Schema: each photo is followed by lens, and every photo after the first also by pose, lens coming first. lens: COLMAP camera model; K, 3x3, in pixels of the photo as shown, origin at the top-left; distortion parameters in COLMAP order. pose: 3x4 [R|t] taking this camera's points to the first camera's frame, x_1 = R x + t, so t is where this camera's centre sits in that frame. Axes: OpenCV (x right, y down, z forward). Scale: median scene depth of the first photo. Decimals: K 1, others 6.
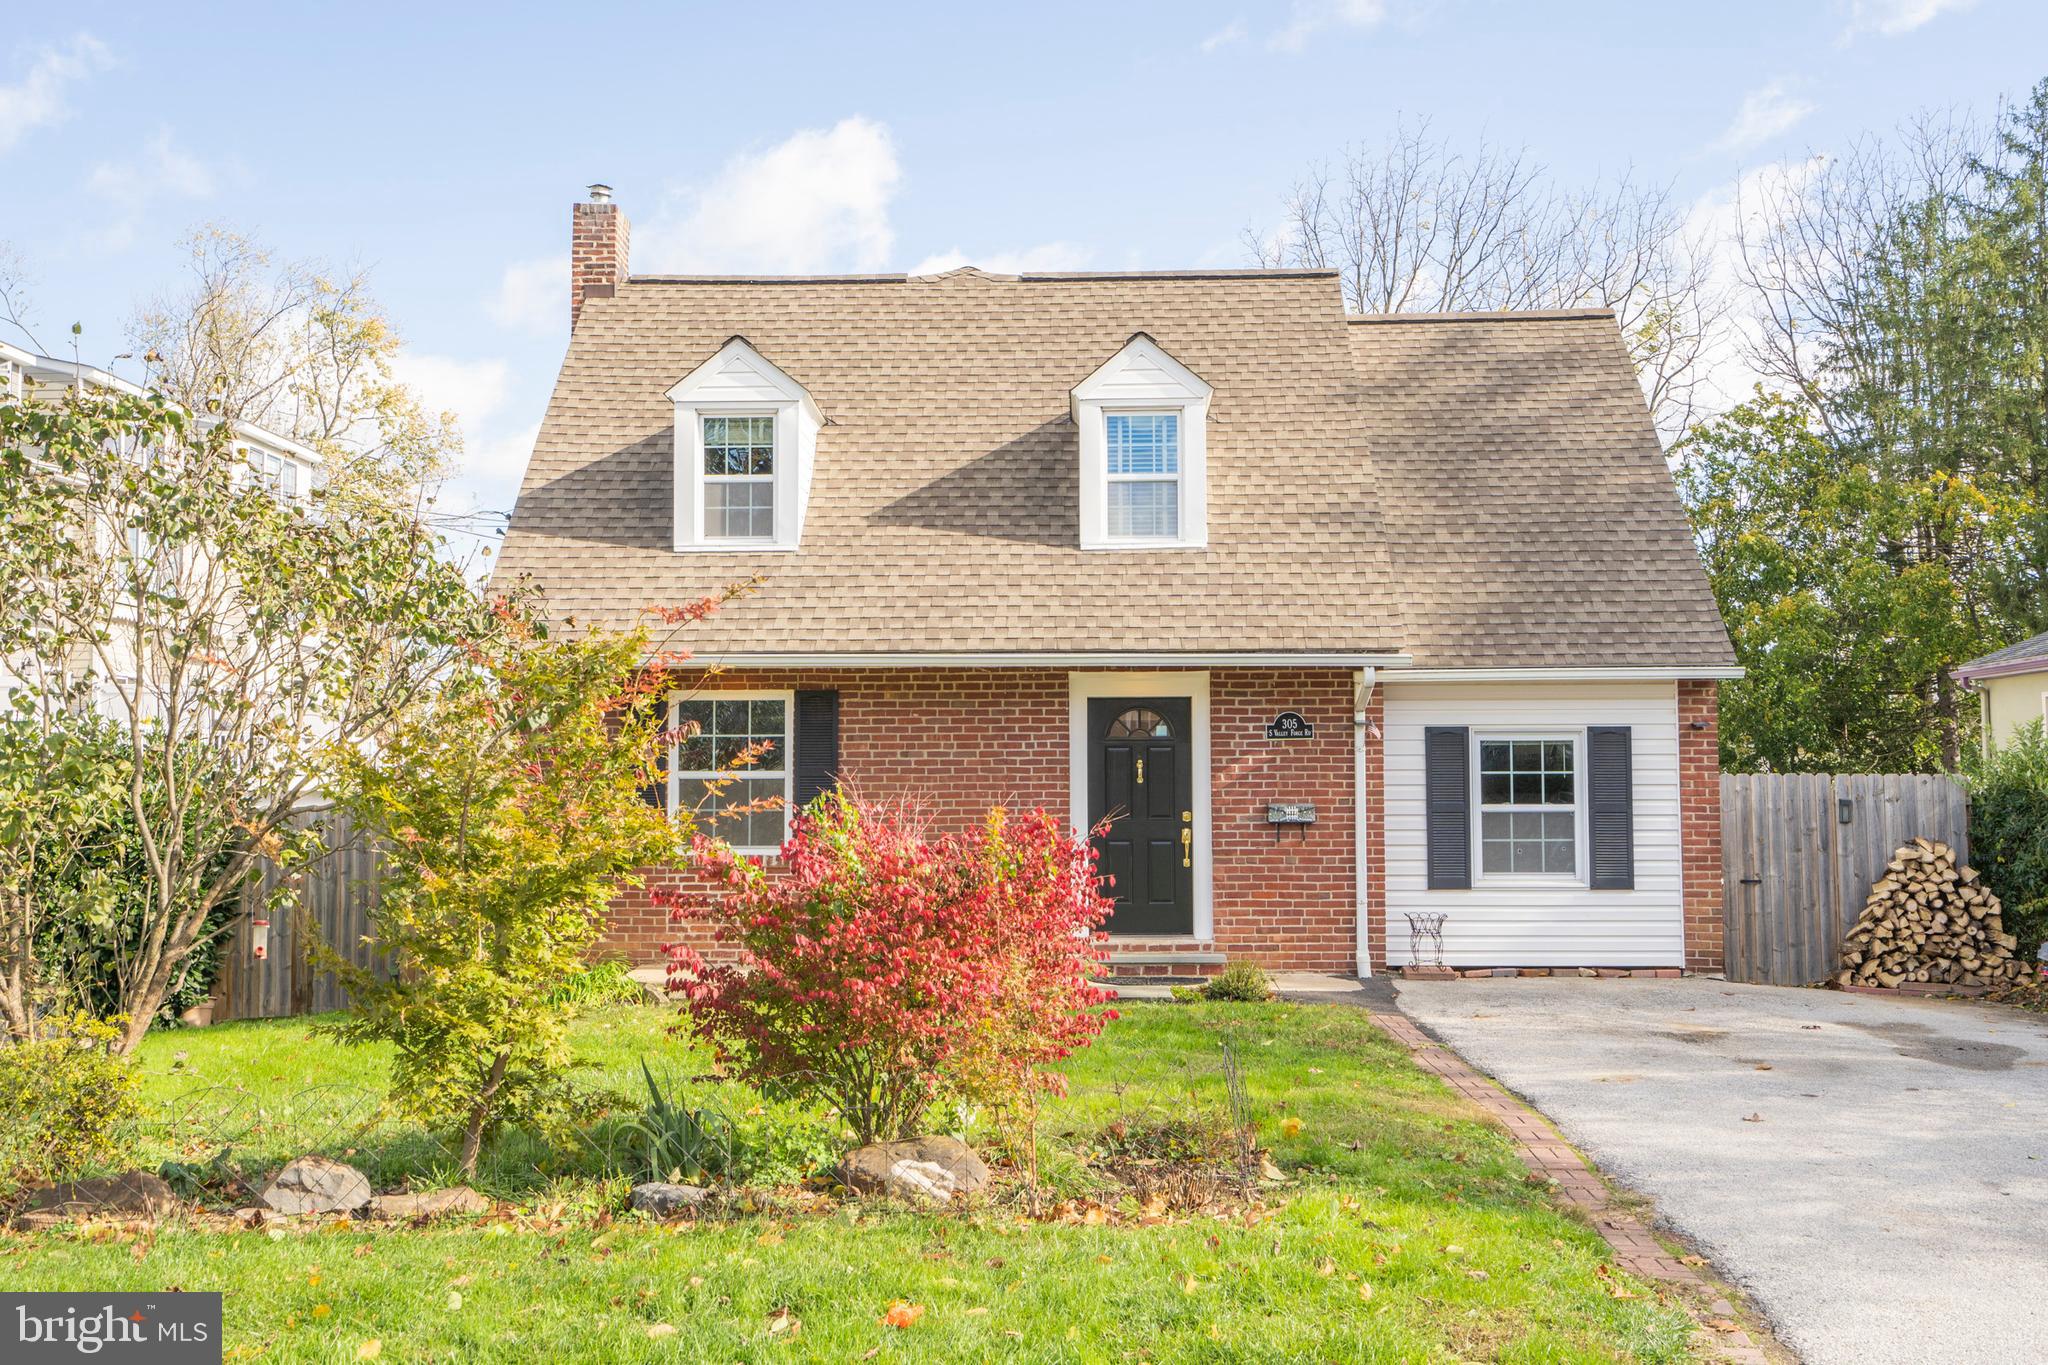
lens RADIAL K [[2040.3, 0, 1025.8], [0, 2040.3, 687.4], [0, 0, 1]] dist [0.028421, 0.000000]
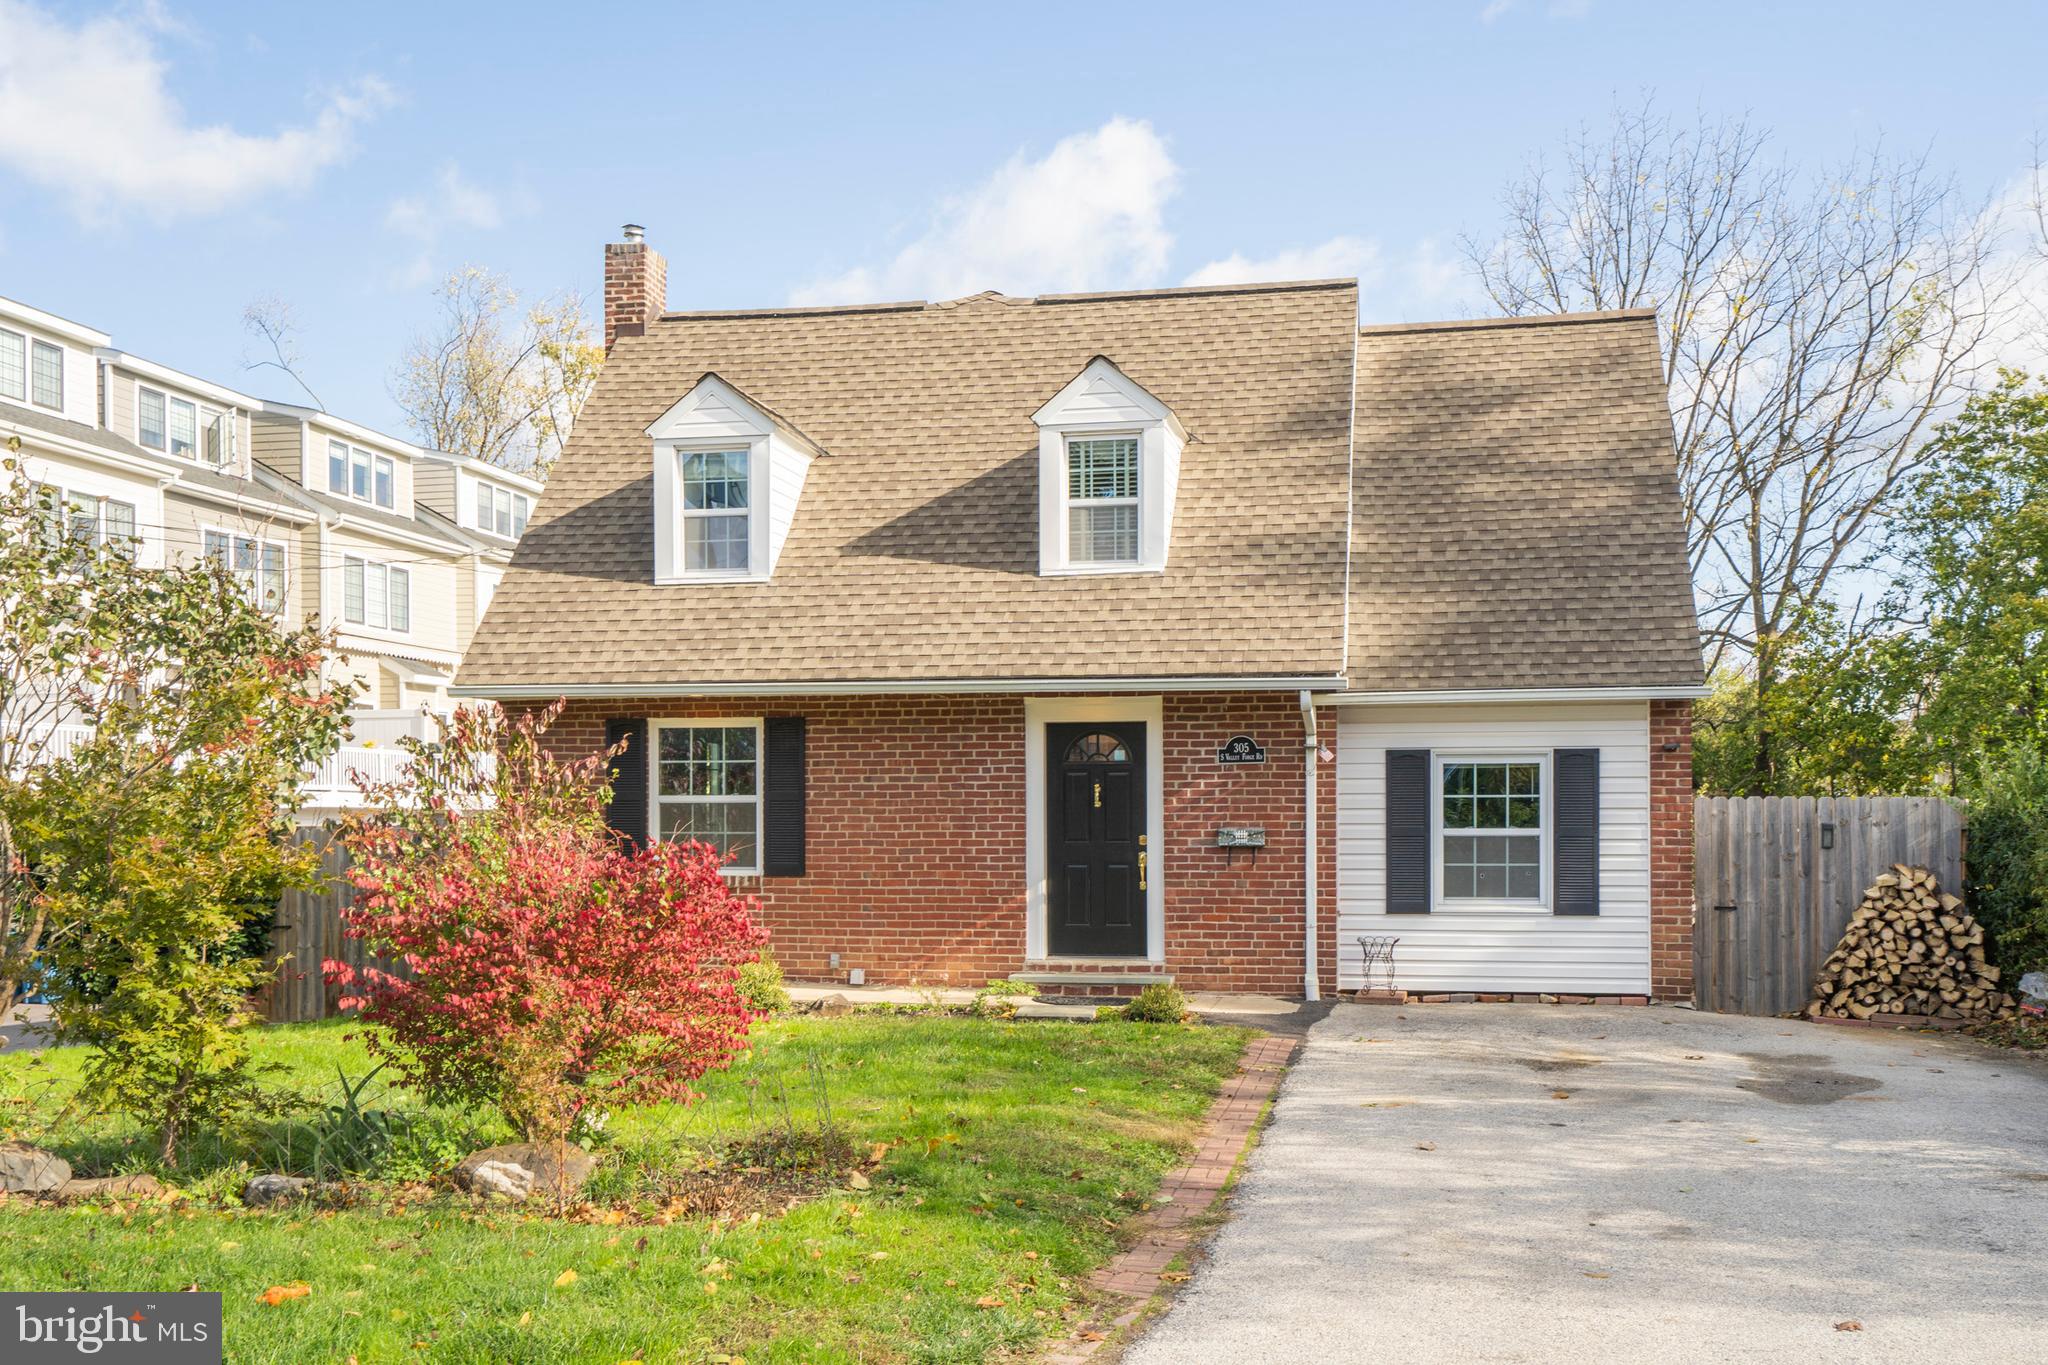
lens RADIAL K [[2040.3, 0, 962.1], [0, 2040.3, 830.0], [0, 0, 1]] dist [0.028421, 0.000000]
pose [[0.987413, 0.001741, -0.158151, 0.150380], [0.007962, 0.998124, 0.060700, -0.003710], [0.157960, -0.061195, 0.985547, -0.009375]]
